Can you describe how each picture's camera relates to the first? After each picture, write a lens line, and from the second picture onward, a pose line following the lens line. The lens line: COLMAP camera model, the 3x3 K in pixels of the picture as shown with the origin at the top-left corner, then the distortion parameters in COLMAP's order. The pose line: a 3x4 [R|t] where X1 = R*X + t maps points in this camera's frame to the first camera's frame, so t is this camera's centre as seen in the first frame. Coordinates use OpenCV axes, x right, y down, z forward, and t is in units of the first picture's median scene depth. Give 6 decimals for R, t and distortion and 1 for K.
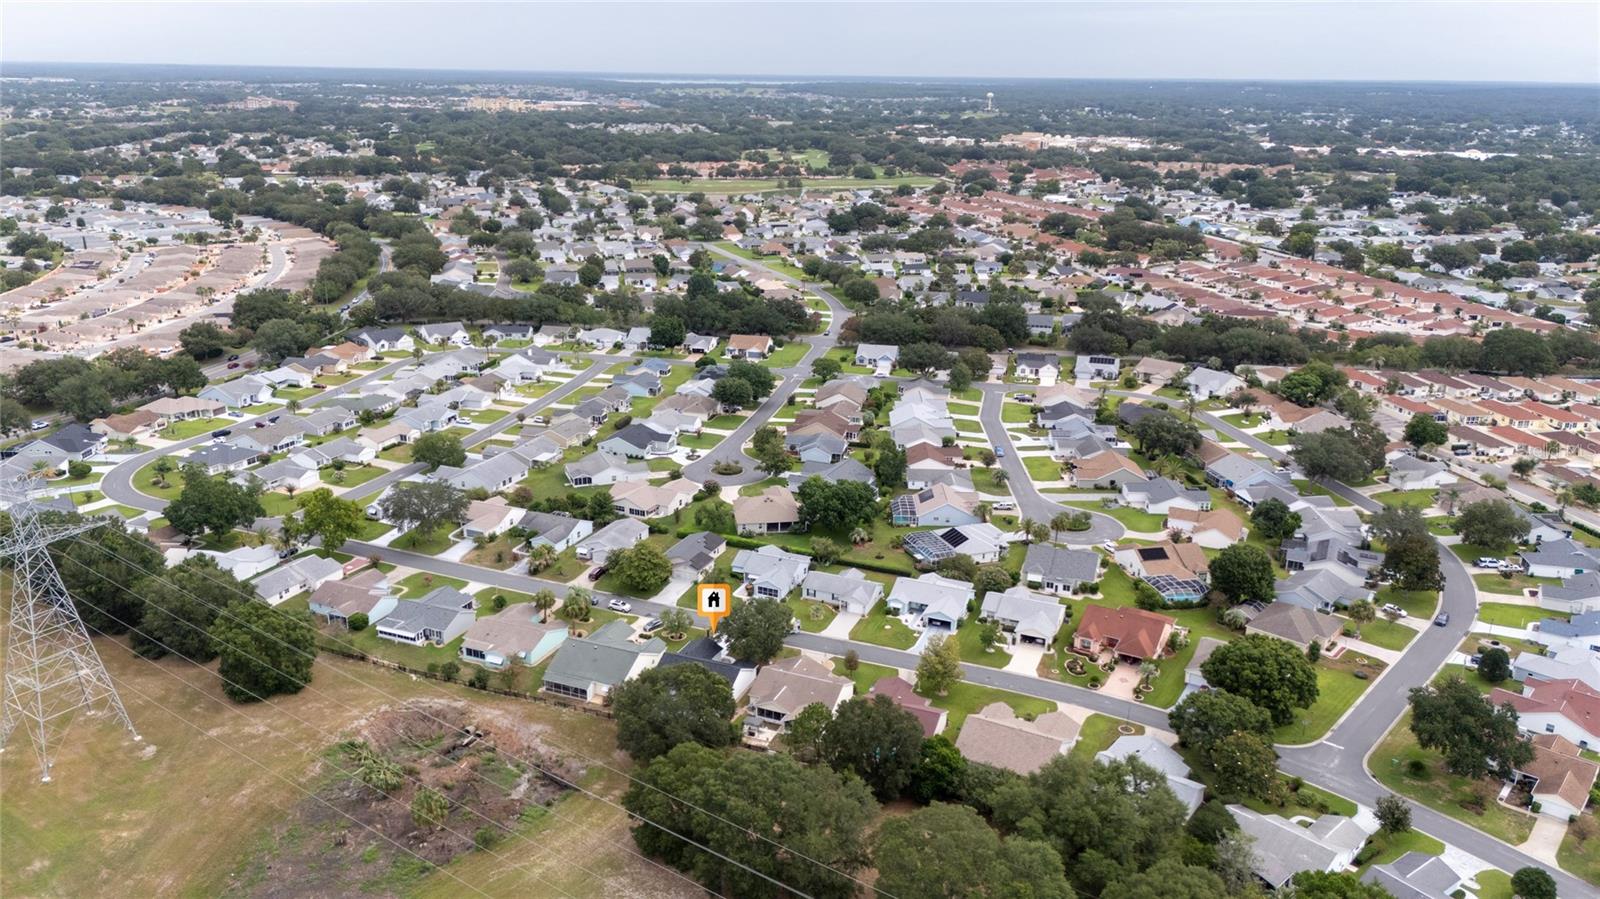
lens RADIAL K [[1149.3, 0, 800.0], [0, 1149.3, 449.5], [0, 0, 1]] dist [0.092943, -0.118874]
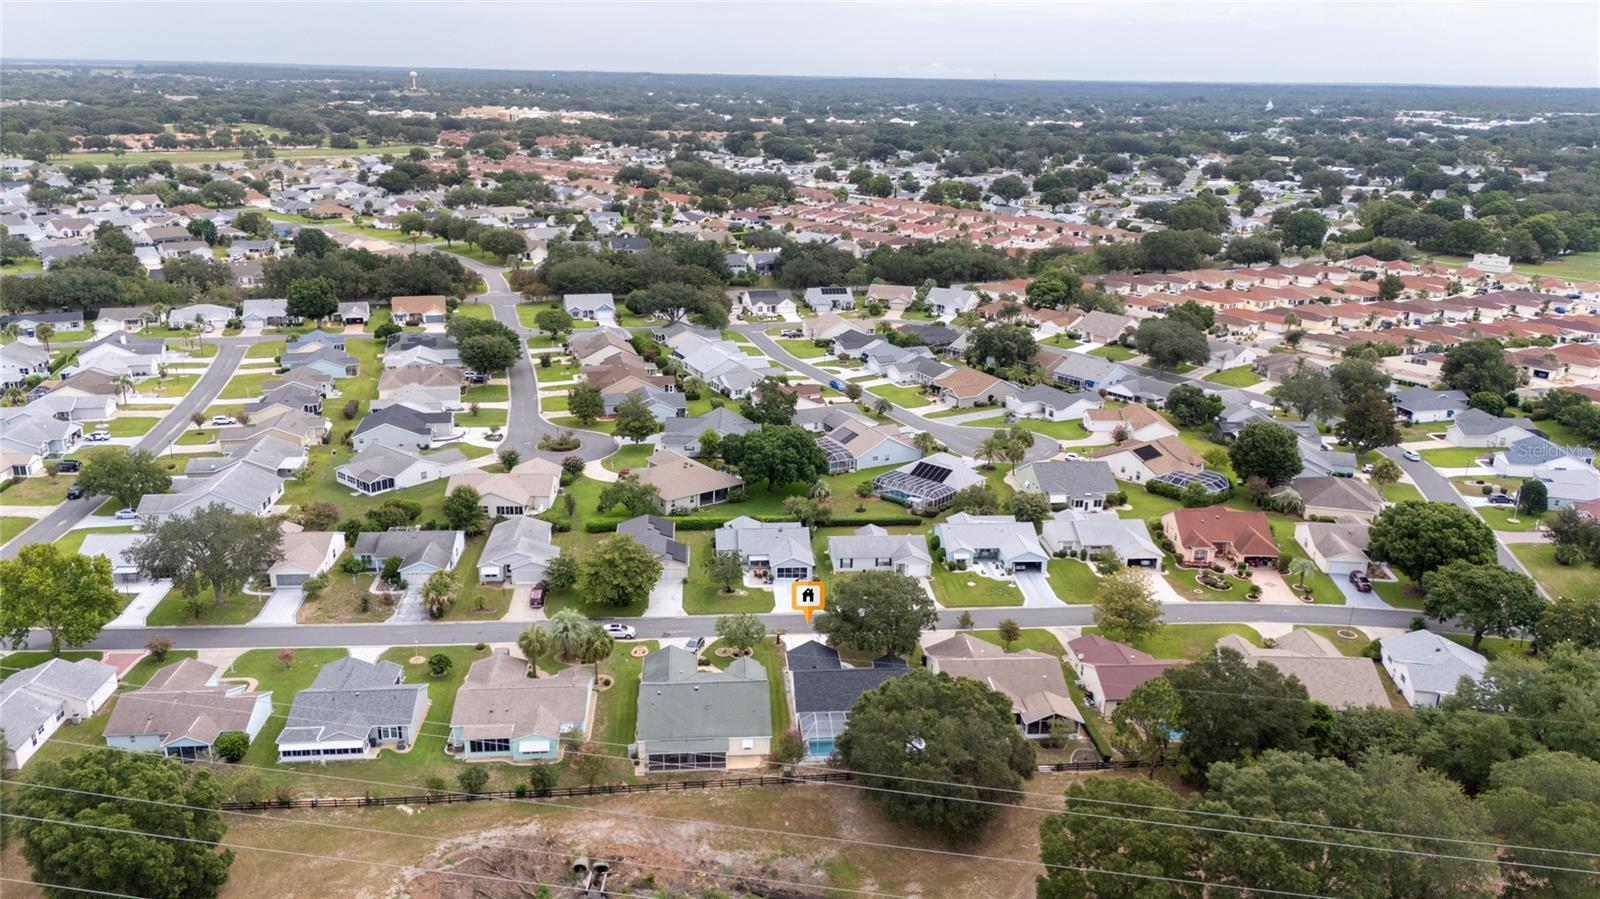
lens RADIAL K [[1149.3, 0, 800.0], [0, 1149.3, 449.5], [0, 0, 1]] dist [0.092943, -0.118874]
pose [[0.885979, -0.139499, 0.442245, -0.268844], [0.135312, 0.989947, 0.041183, 0.011305], [-0.443544, 0.023354, 0.895948, 0.255917]]
